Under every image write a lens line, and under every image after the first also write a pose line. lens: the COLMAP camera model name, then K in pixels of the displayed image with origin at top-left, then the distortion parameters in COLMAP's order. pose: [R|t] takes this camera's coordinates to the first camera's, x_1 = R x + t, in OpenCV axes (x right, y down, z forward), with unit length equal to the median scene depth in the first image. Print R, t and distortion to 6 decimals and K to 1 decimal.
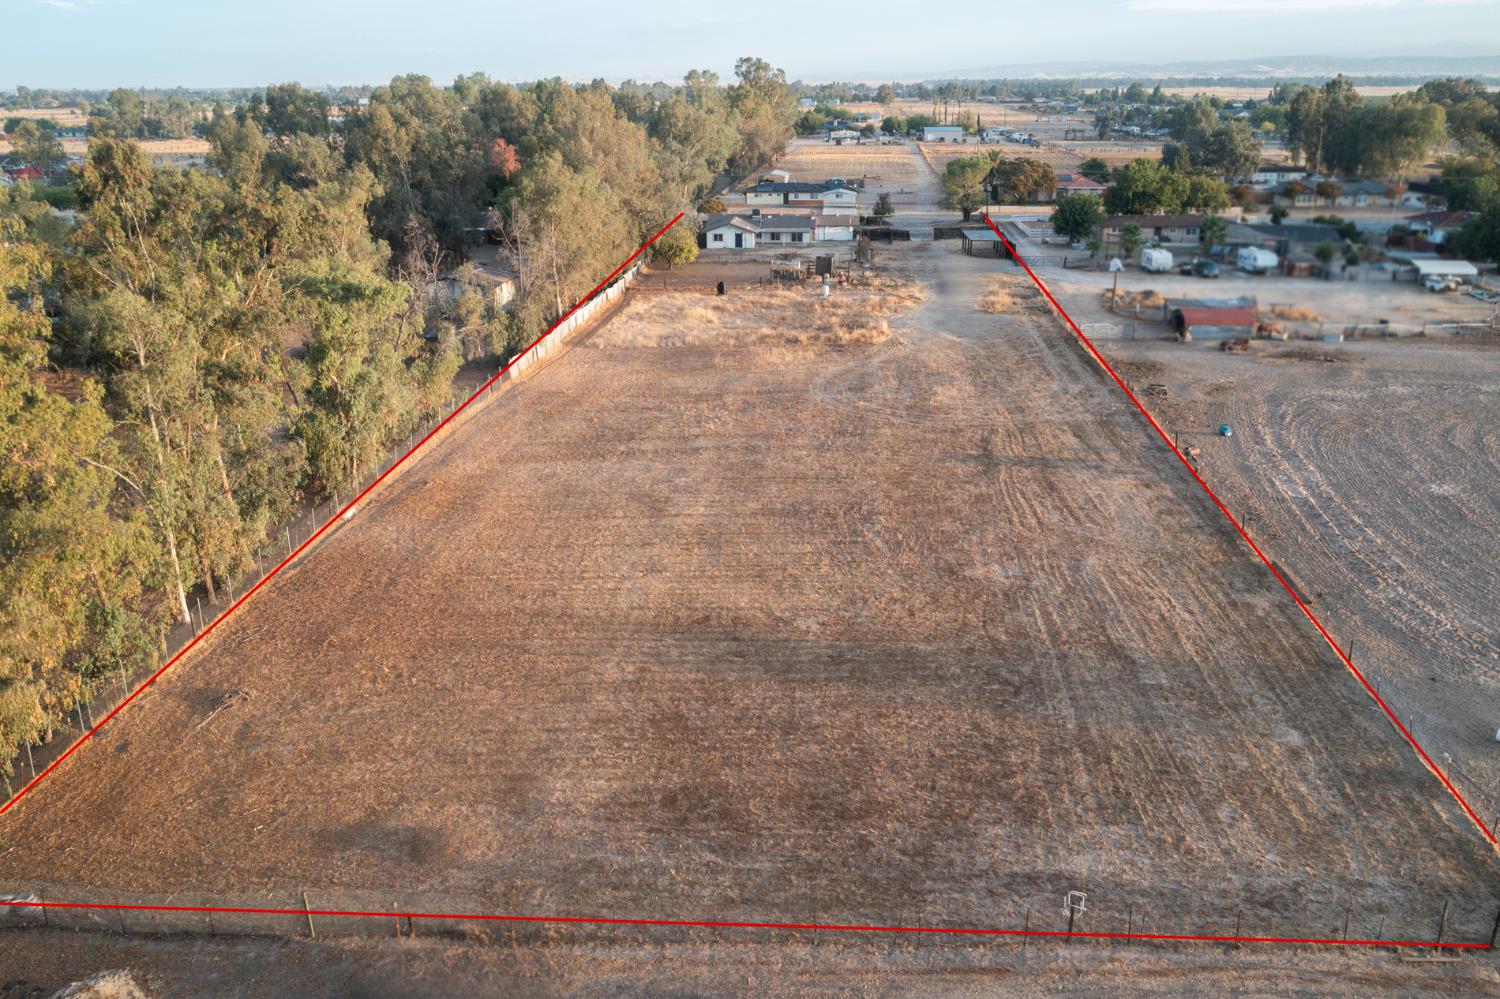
lens RADIAL K [[1189.1, 0, 750.0], [0, 1189.1, 499.5], [0, 0, 1]] dist [-0.013176, 0.003320]
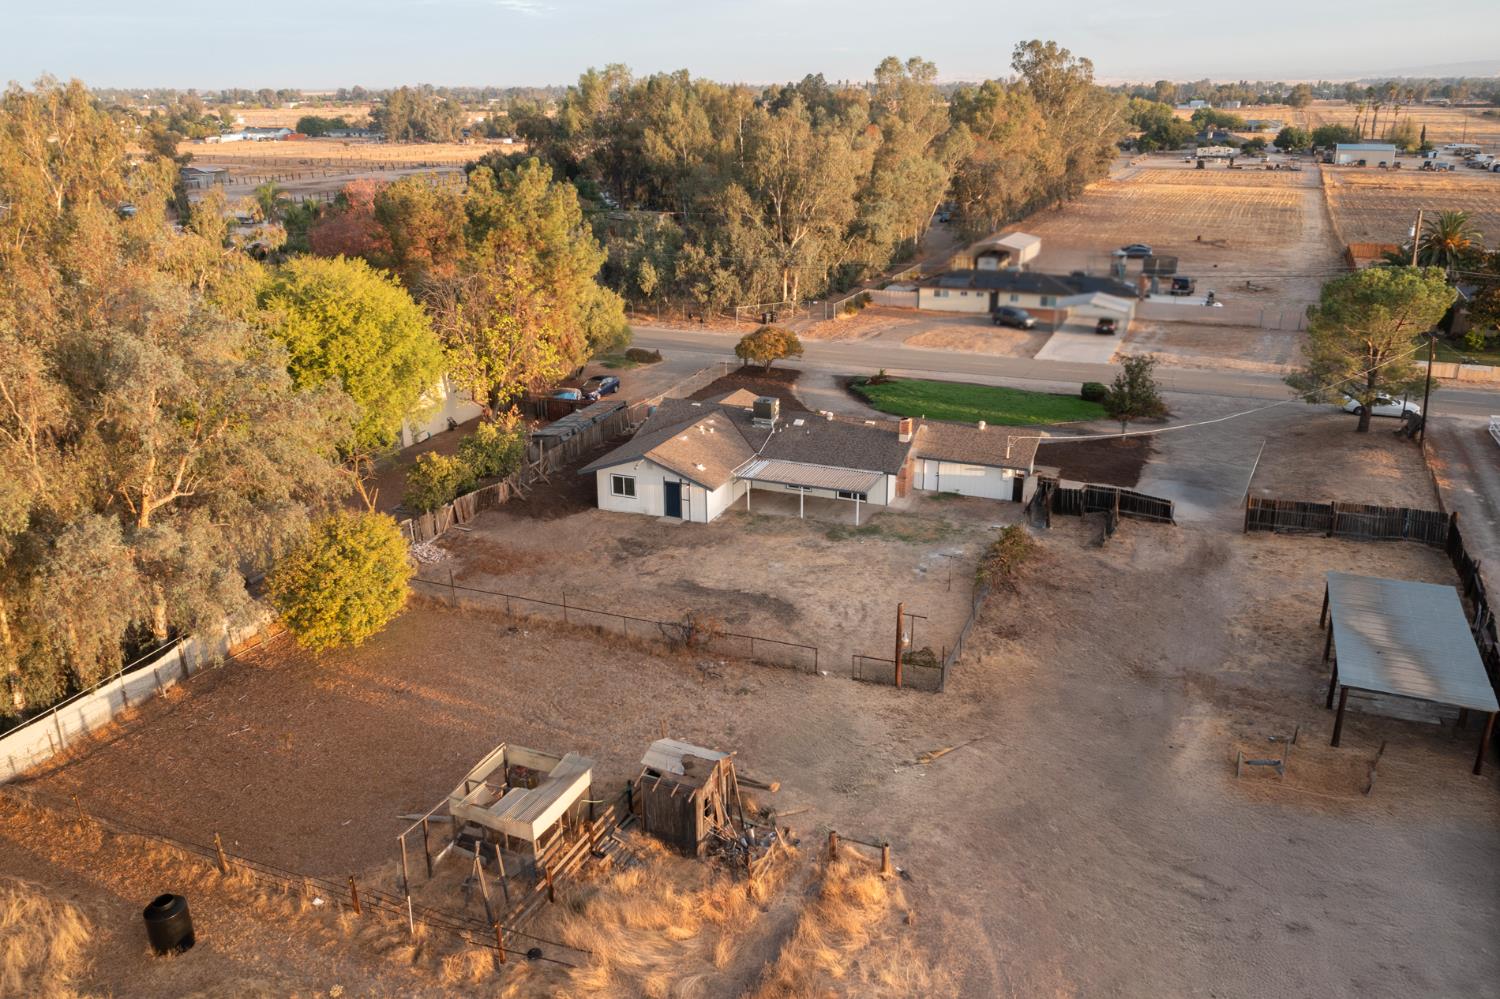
lens RADIAL K [[1182.6, 0, 750.0], [0, 1182.6, 499.5], [0, 0, 1]] dist [-0.009420, -0.002500]
pose [[0.950086, 0.102585, -0.294640, 0.045543], [-0.101854, 0.994639, 0.017871, -0.084240], [0.294894, 0.013032, 0.955441, 0.242041]]
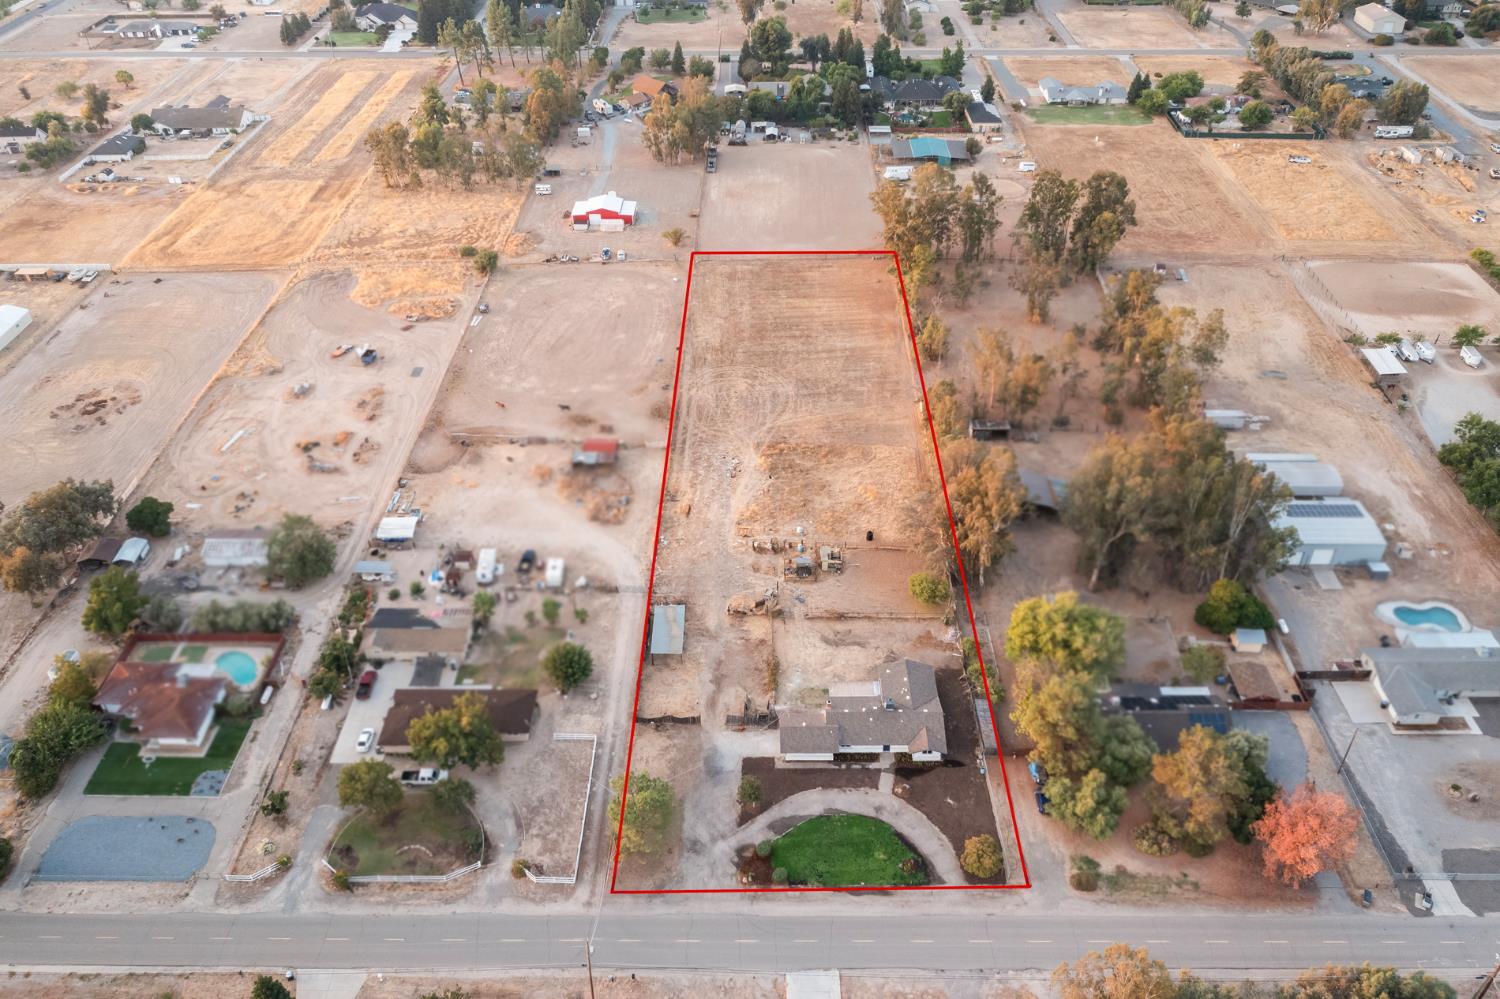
lens RADIAL K [[1189.1, 0, 750.0], [0, 1189.1, 499.5], [0, 0, 1]] dist [-0.013176, 0.003320]
pose [[-0.997030, 0.051732, -0.057046, 0.061121], [-0.018156, 0.561979, 0.826952, -0.422623], [0.074839, 0.825532, -0.559371, 0.531678]]
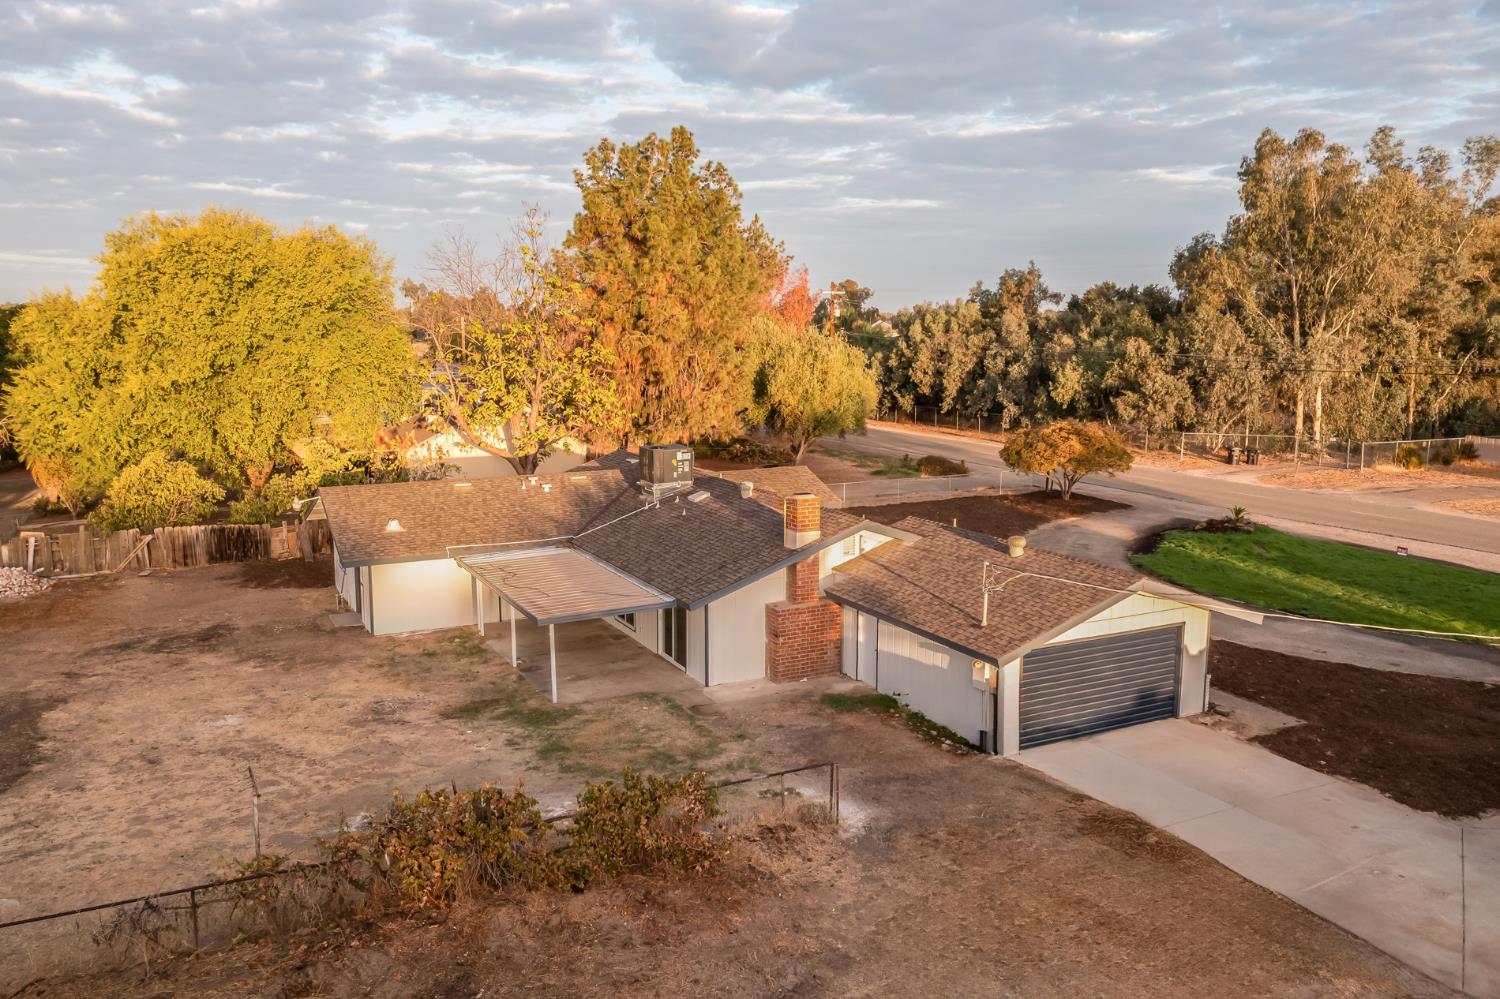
lens RADIAL K [[1189.1, 0, 750.0], [0, 1189.1, 499.5], [0, 0, 1]] dist [-0.013176, 0.003320]
pose [[0.522348, 0.135999, -0.841817, 0.069430], [-0.288286, 0.957238, -0.024236, -0.090828], [0.802523, 0.255344, 0.539218, 0.349543]]
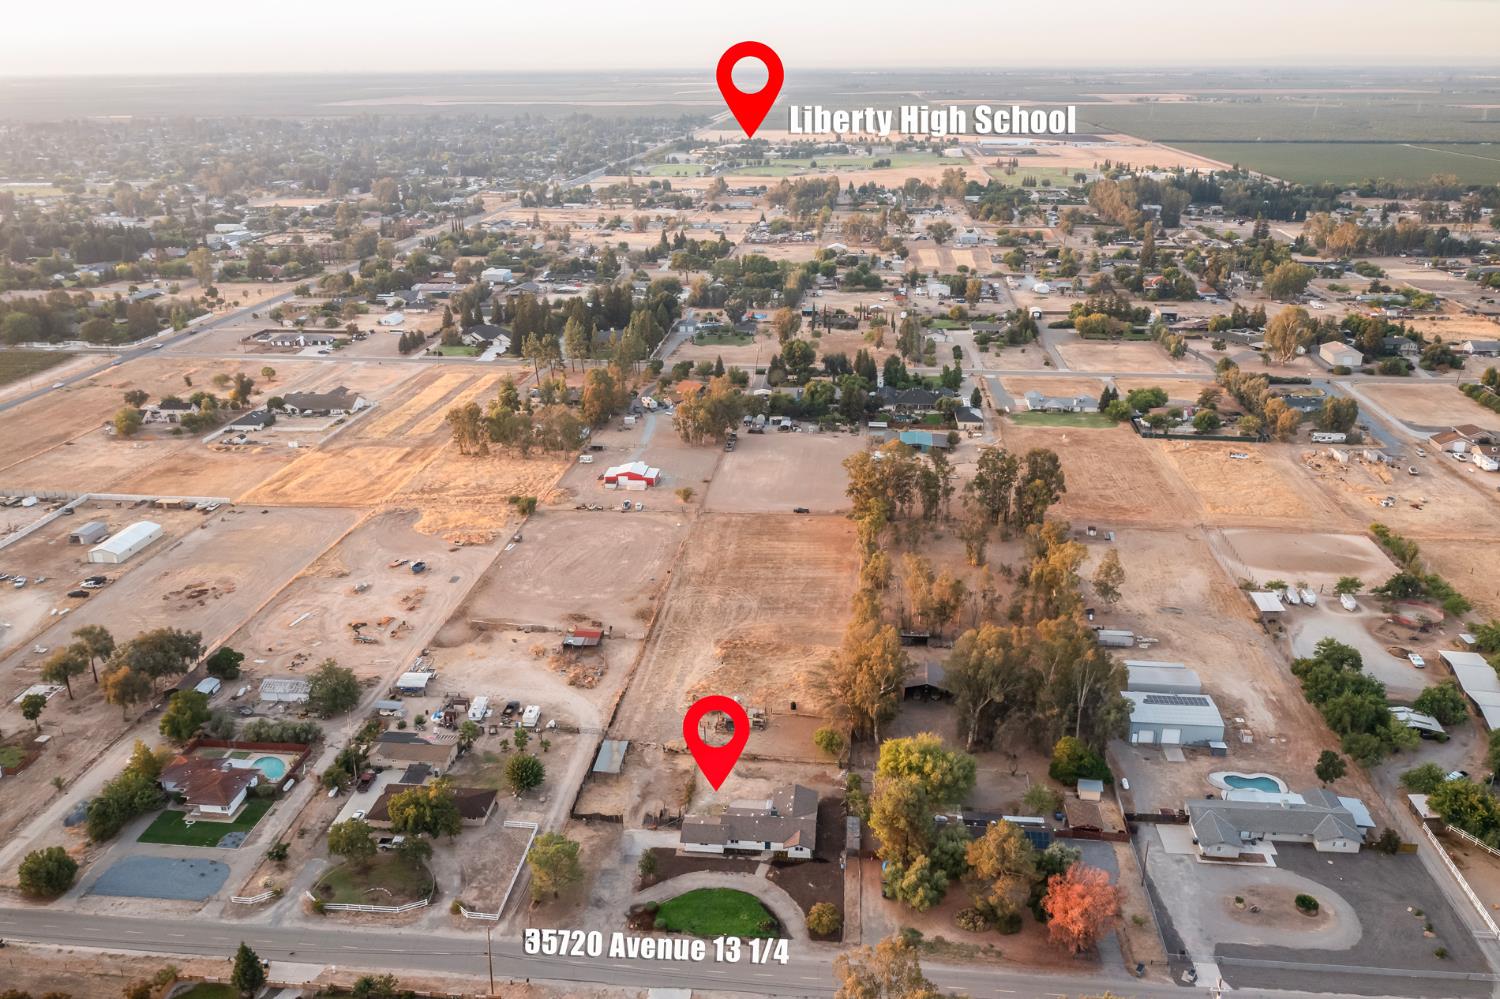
lens RADIAL K [[1194.8, 0, 750.0], [0, 1194.8, 499.5], [0, 0, 1]] dist [-0.013523, 0.005903]
pose [[-0.999906, 0.002379, 0.013507, 0.004568], [0.010479, 0.767880, 0.640508, -0.465635], [-0.008848, 0.640590, -0.767833, 0.651518]]
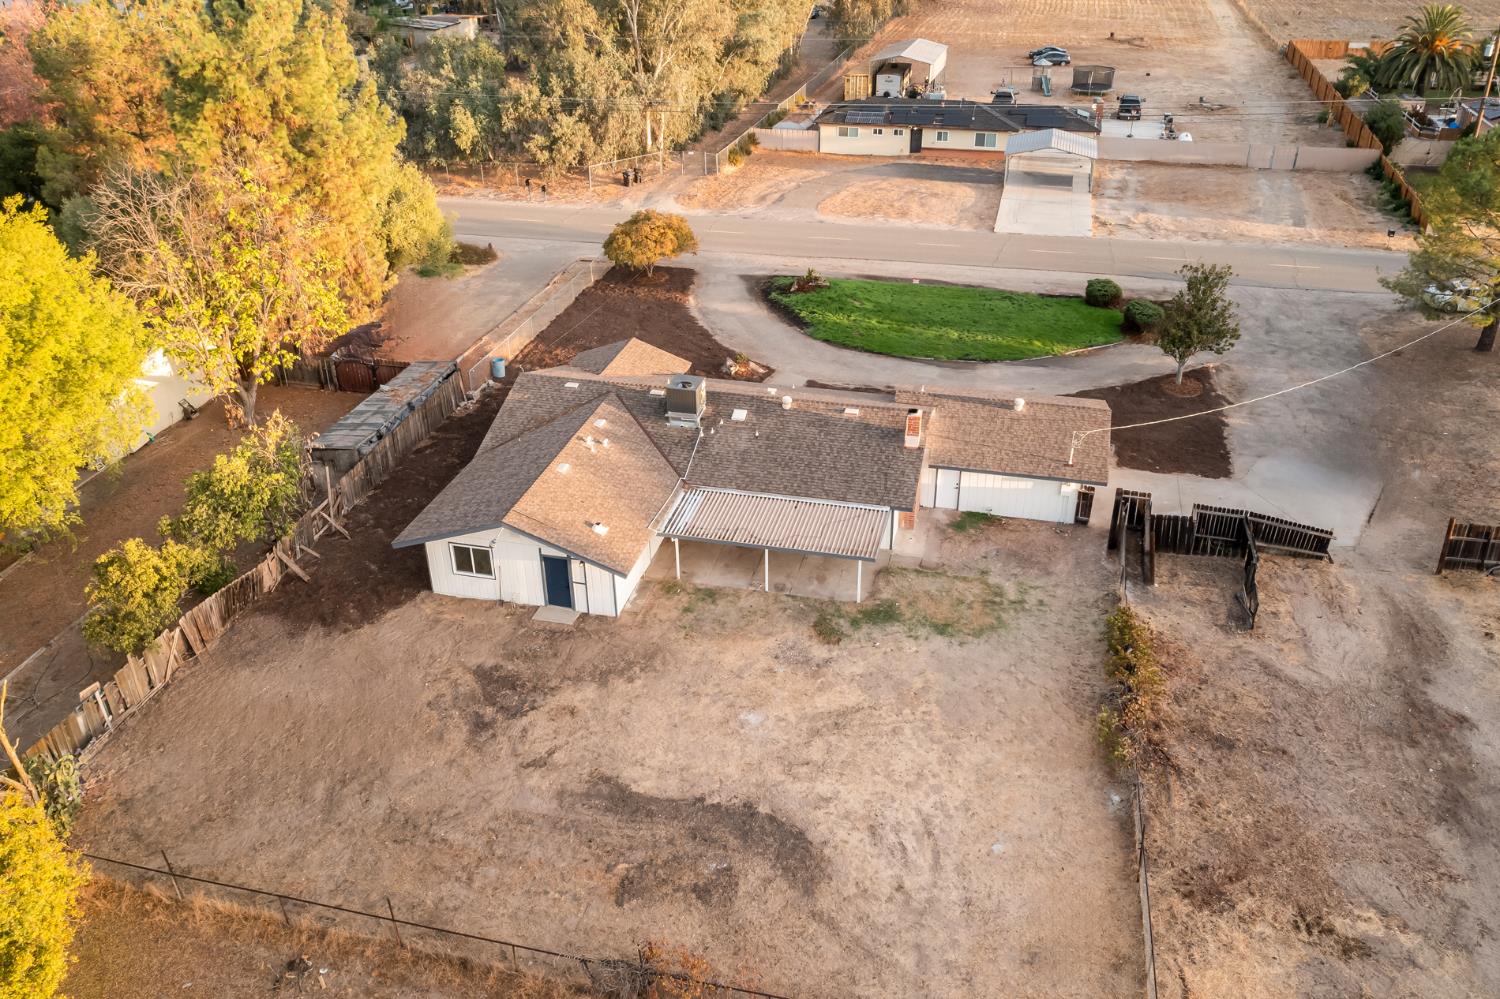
lens RADIAL K [[1182.6, 0, 750.0], [0, 1182.6, 499.5], [0, 0, 1]] dist [-0.009420, -0.002500]
pose [[0.986247, 0.075349, -0.147104, 0.021811], [-0.048962, 0.983282, 0.175384, -0.101939], [0.157860, -0.165770, 0.973448, 0.292441]]
